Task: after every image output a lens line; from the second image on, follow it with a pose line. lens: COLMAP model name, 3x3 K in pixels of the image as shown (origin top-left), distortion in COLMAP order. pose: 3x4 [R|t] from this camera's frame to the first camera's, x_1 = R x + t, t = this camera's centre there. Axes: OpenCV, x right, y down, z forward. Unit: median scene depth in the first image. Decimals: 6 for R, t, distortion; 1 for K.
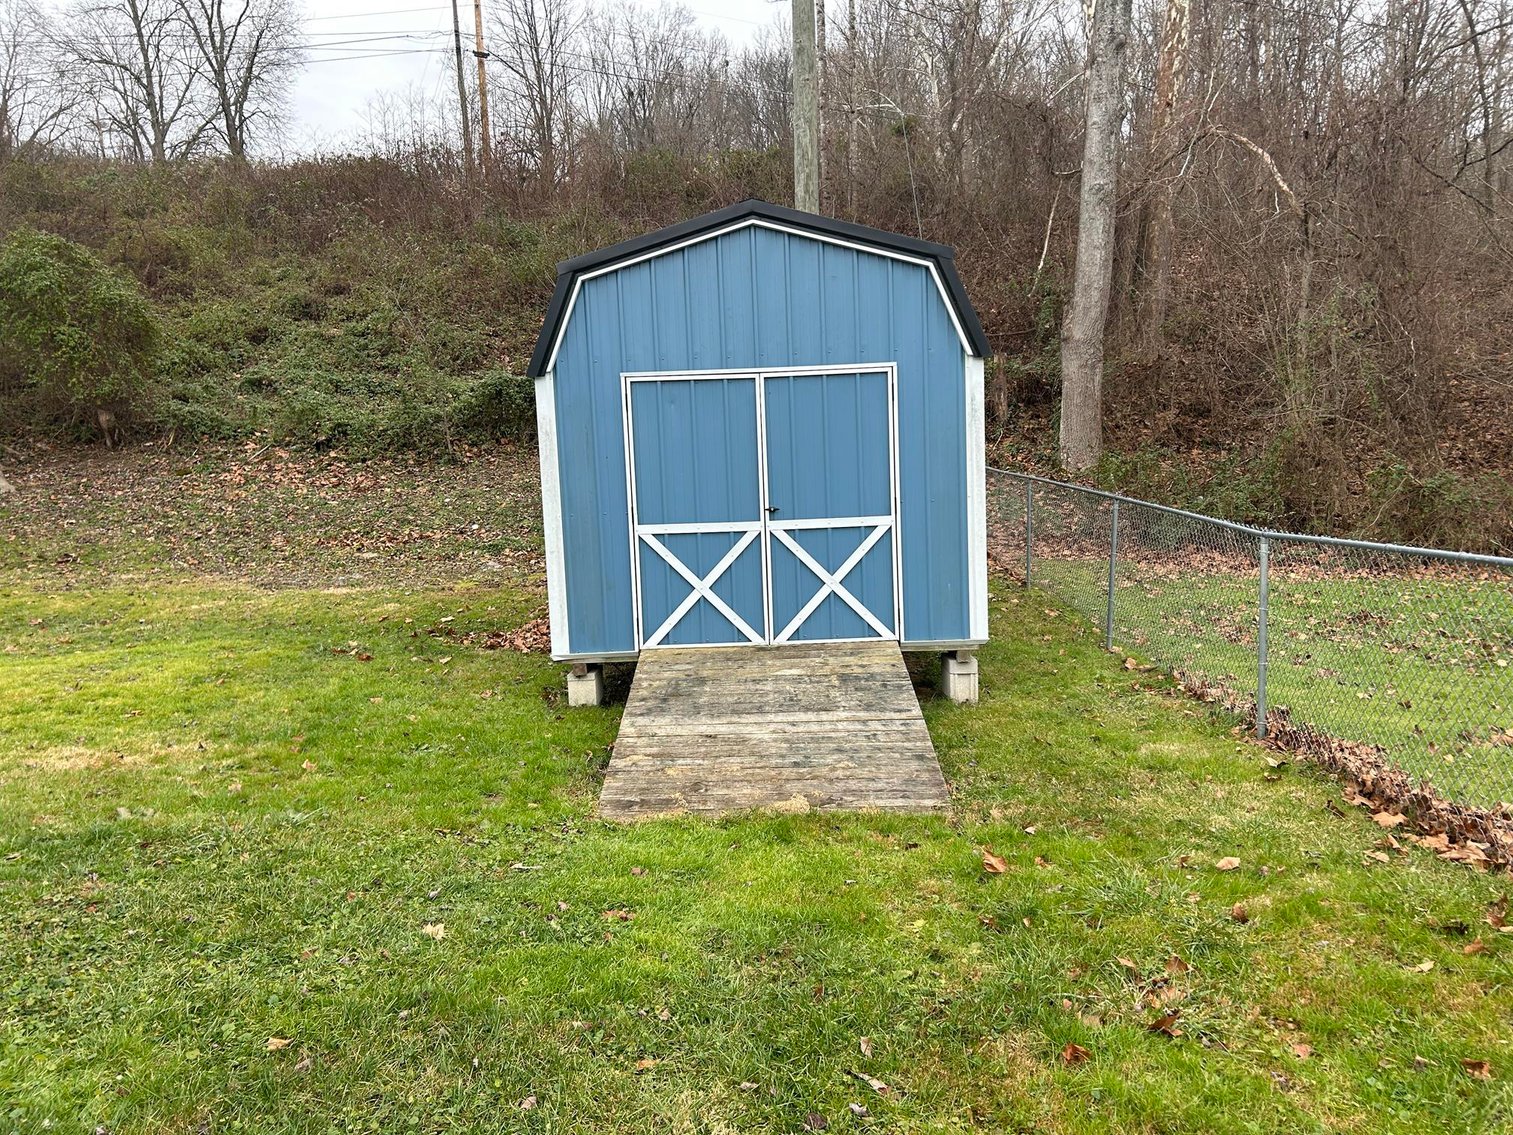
lens RADIAL K [[1135.6, 0, 754.8], [0, 1135.6, 569.8], [0, 0, 1]] dist [0.059003, -0.037726]
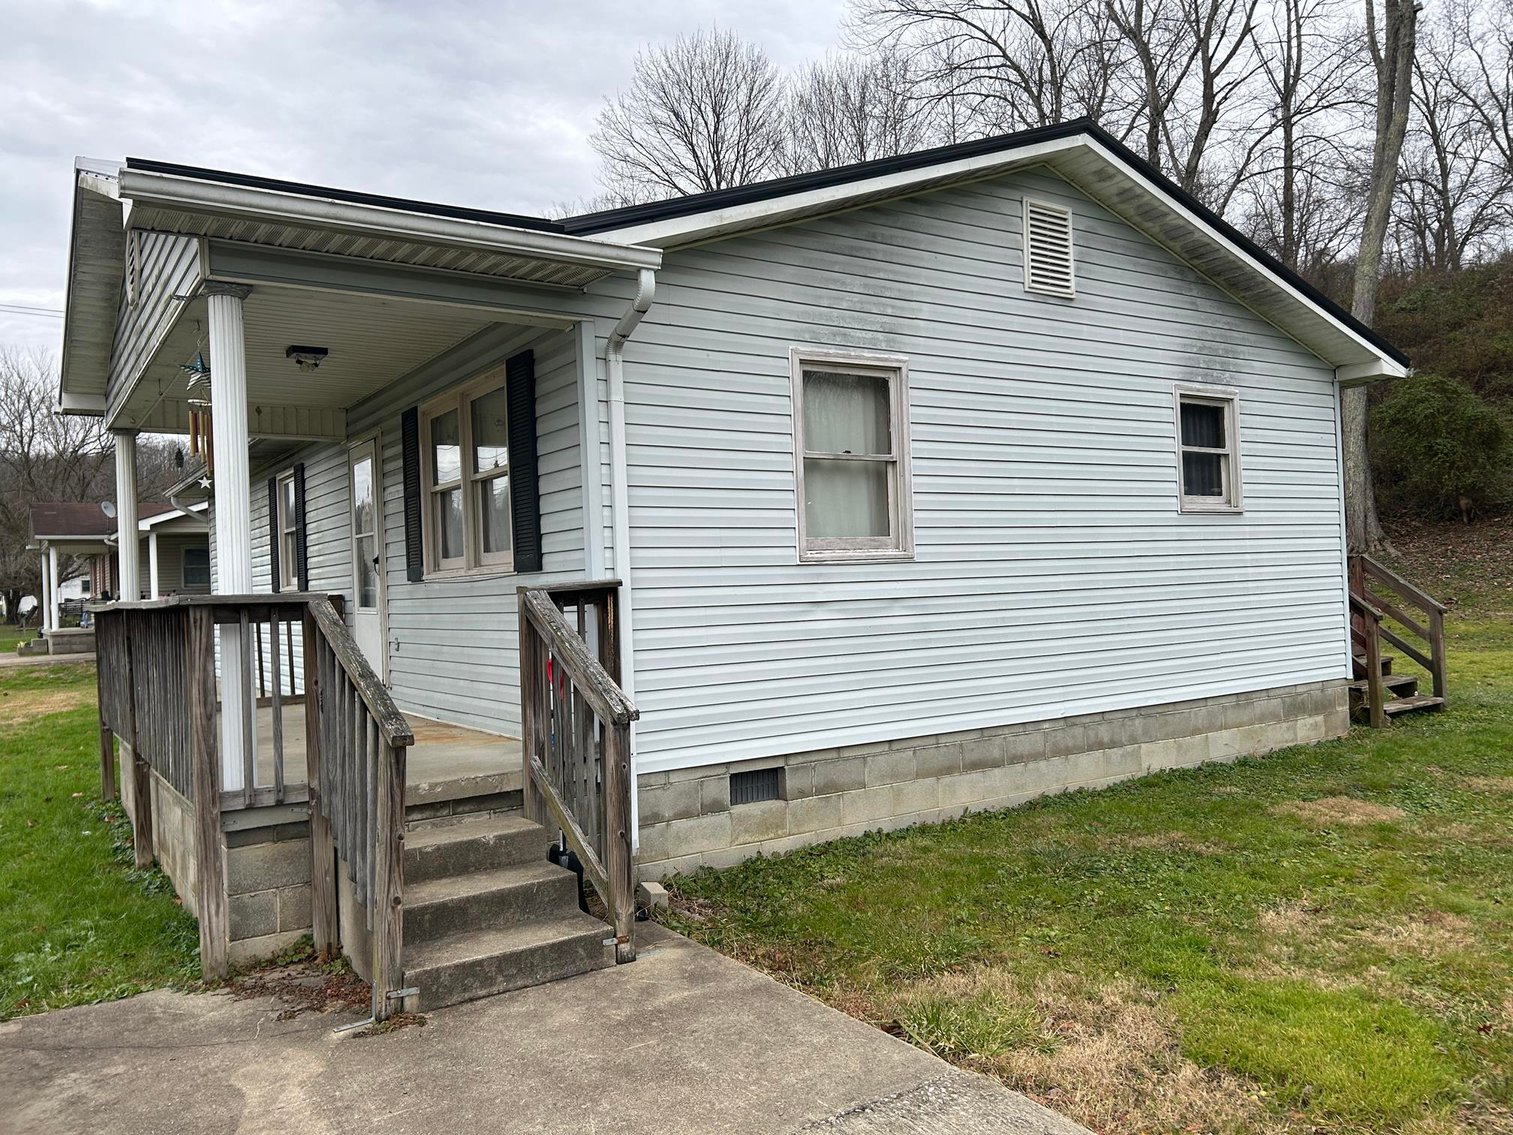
lens RADIAL K [[1135.6, 0, 755.7], [0, 1135.6, 565.2], [0, 0, 1]] dist [0.059003, -0.037726]
pose [[0.555078, 0.002588, -0.831794, 0.108749], [-0.051460, 0.998186, -0.031235, 0.029401], [0.830205, 0.060142, 0.554204, -0.451158]]
